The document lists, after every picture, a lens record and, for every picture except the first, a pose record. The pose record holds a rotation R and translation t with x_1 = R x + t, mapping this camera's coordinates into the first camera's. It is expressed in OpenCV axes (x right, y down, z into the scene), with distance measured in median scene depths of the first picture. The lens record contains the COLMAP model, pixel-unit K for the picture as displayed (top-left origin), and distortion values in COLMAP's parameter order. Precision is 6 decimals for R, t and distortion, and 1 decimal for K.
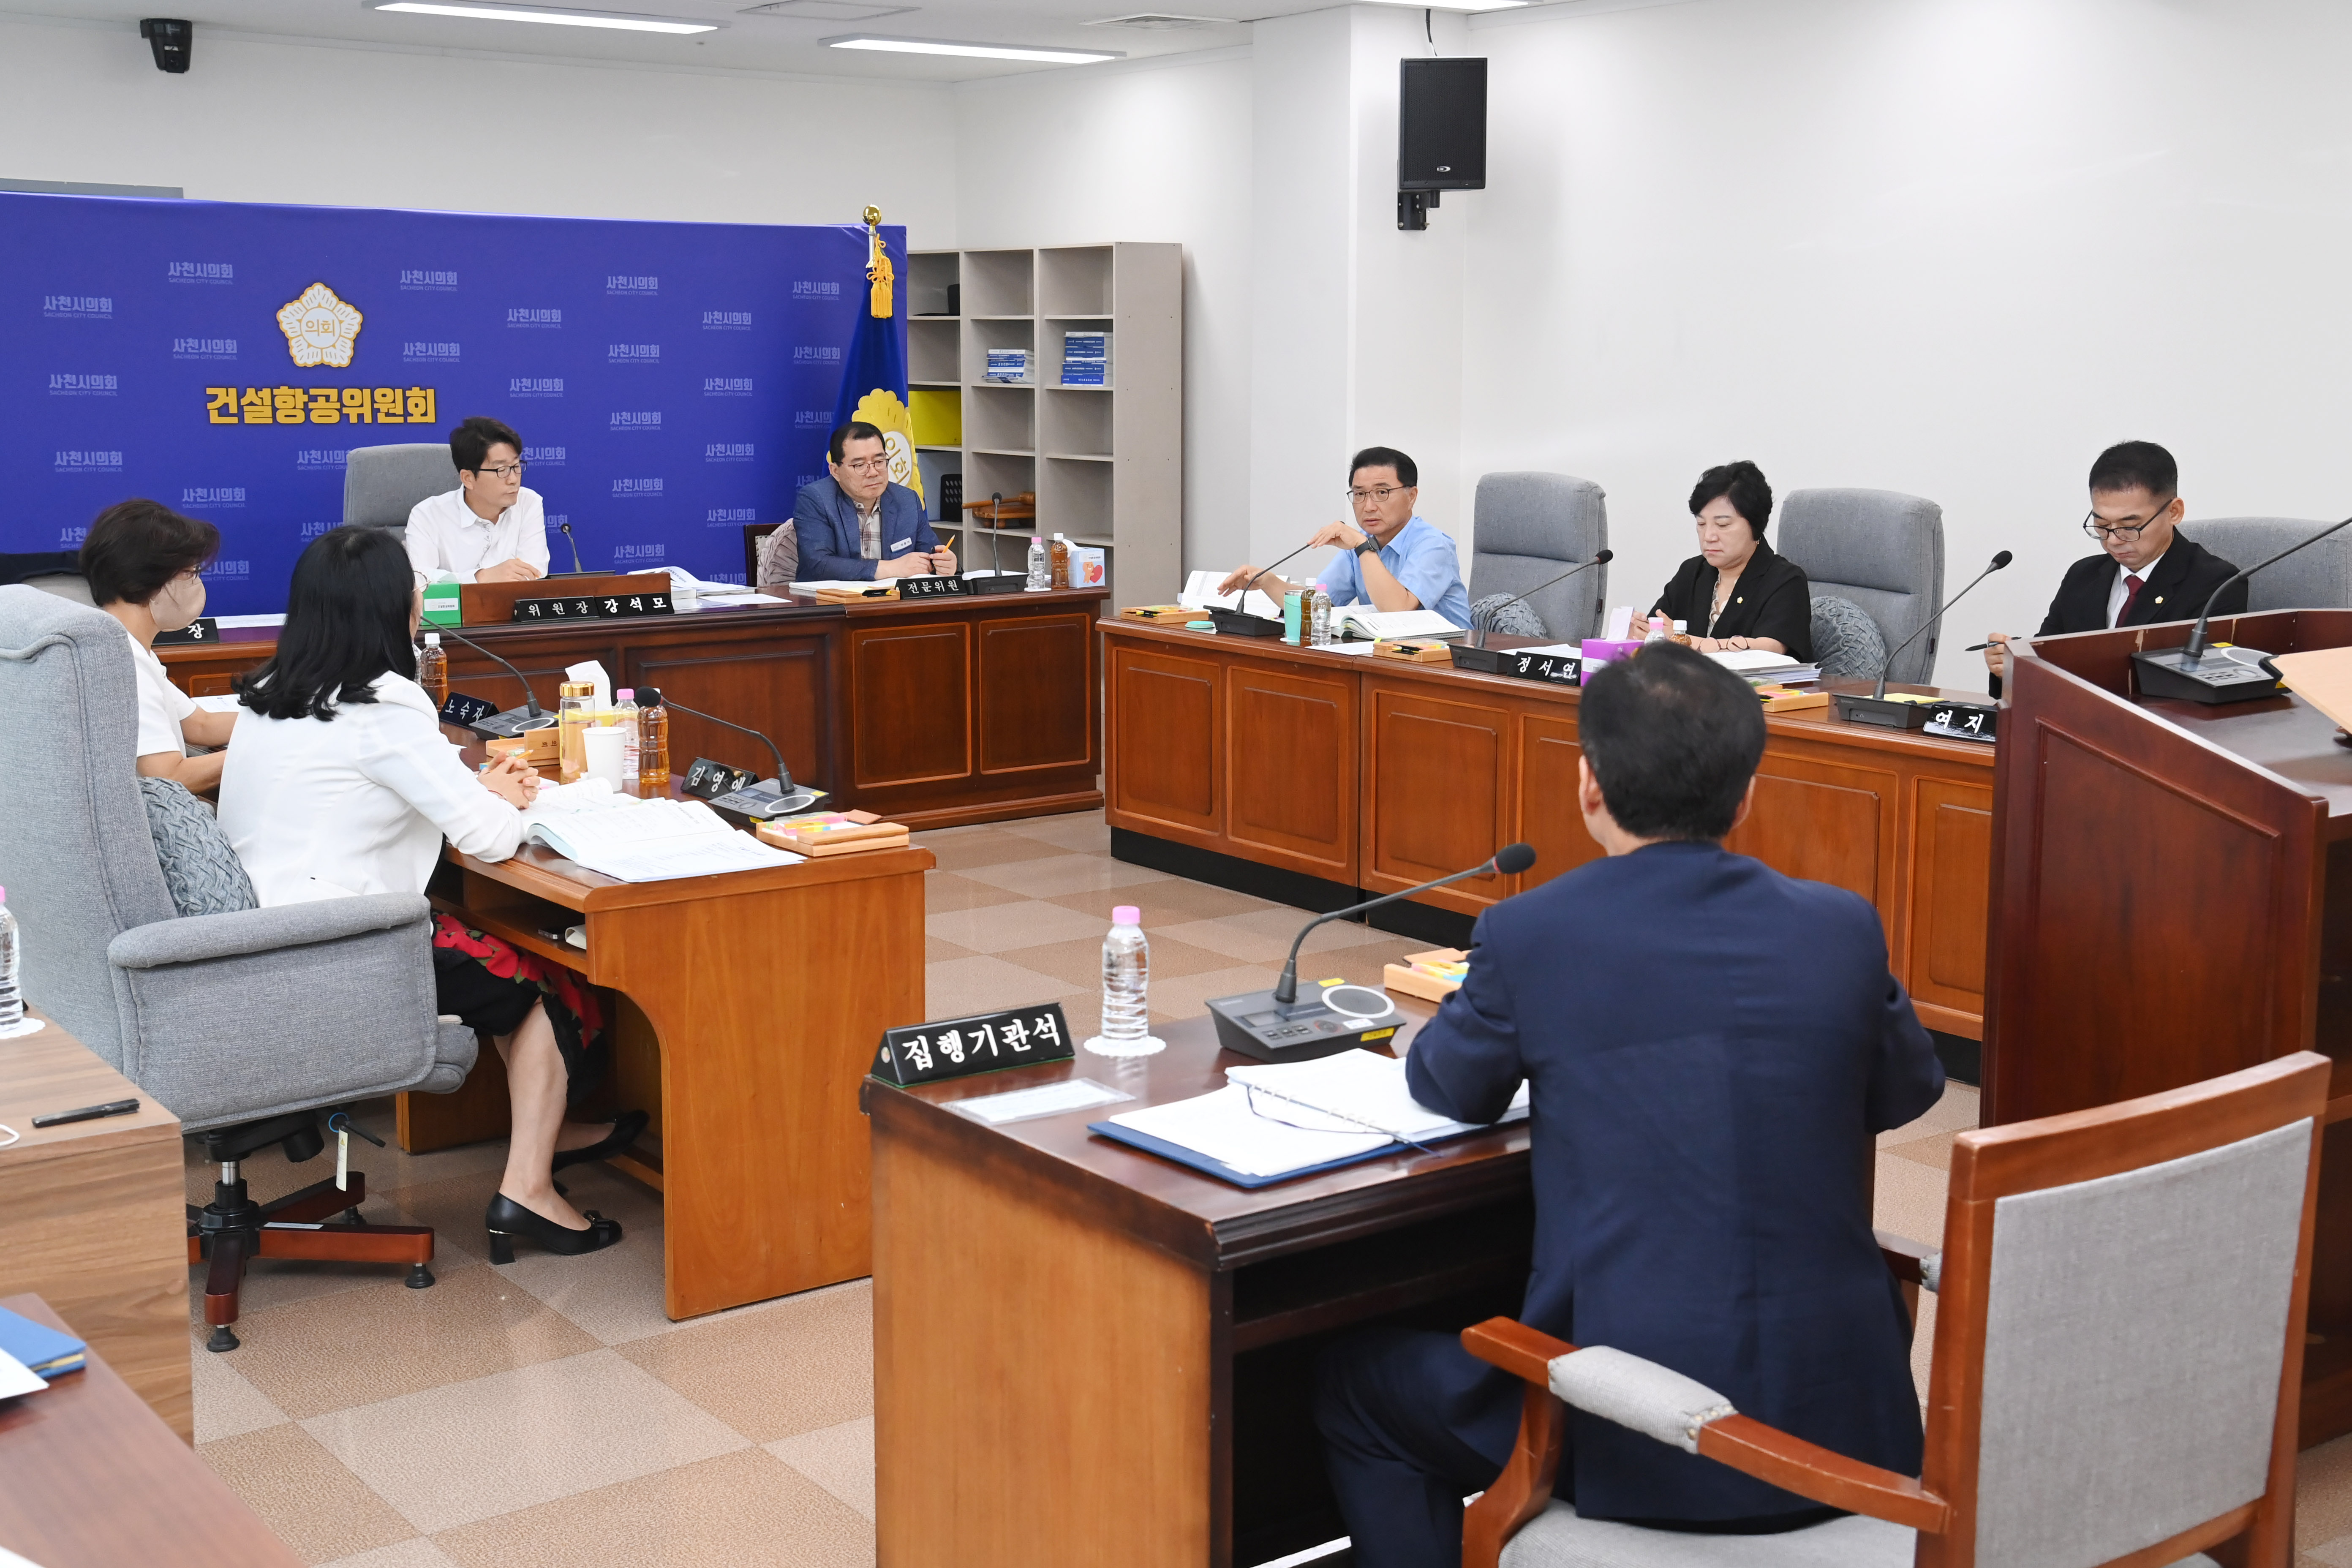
lens RADIAL K [[2711.6, 0, 1174.1], [0, 2711.6, 787.5], [0, 0, 1]] dist [0.016440, 0.000000]
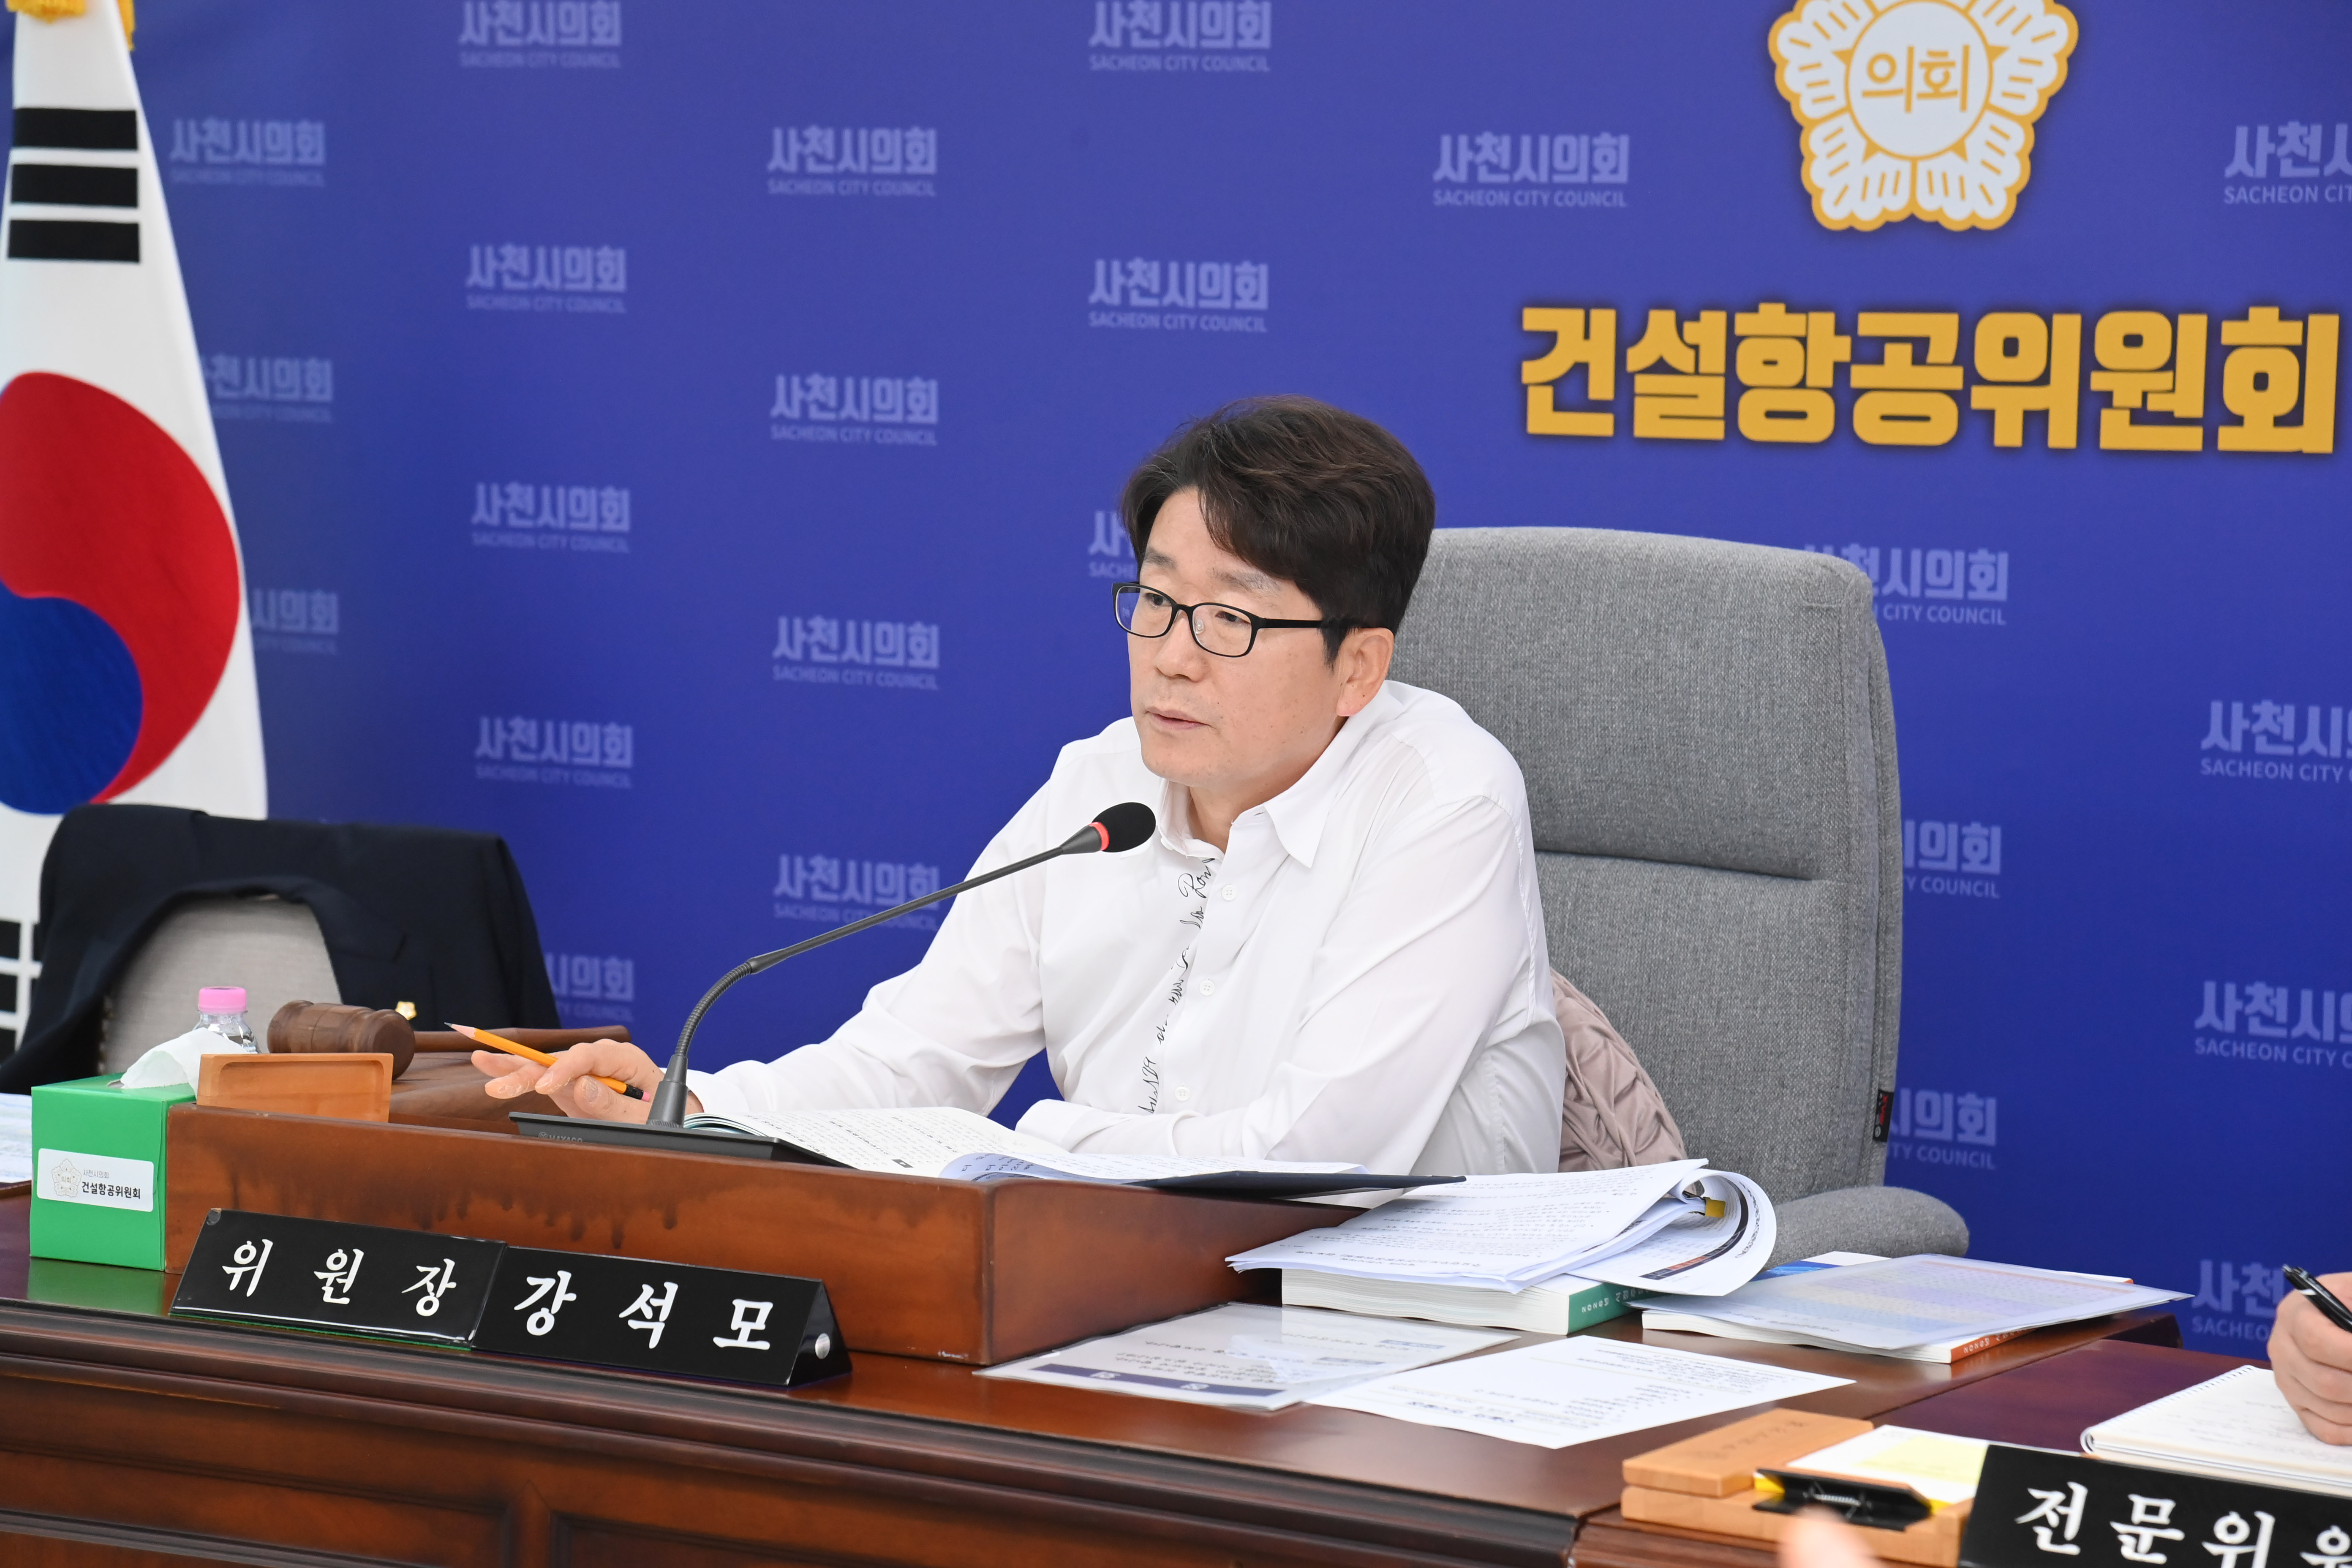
lens RADIAL K [[6008.7, 0, 1175.5], [0, 6008.7, 783.6], [0, 0, 1]] dist [0.489285, 0.000000]
pose [[0.295748, 0.082637, -0.951685, 0.224807], [-0.150062, 0.987901, 0.039148, -0.114565], [0.943406, 0.131234, 0.304571, 0.763110]]
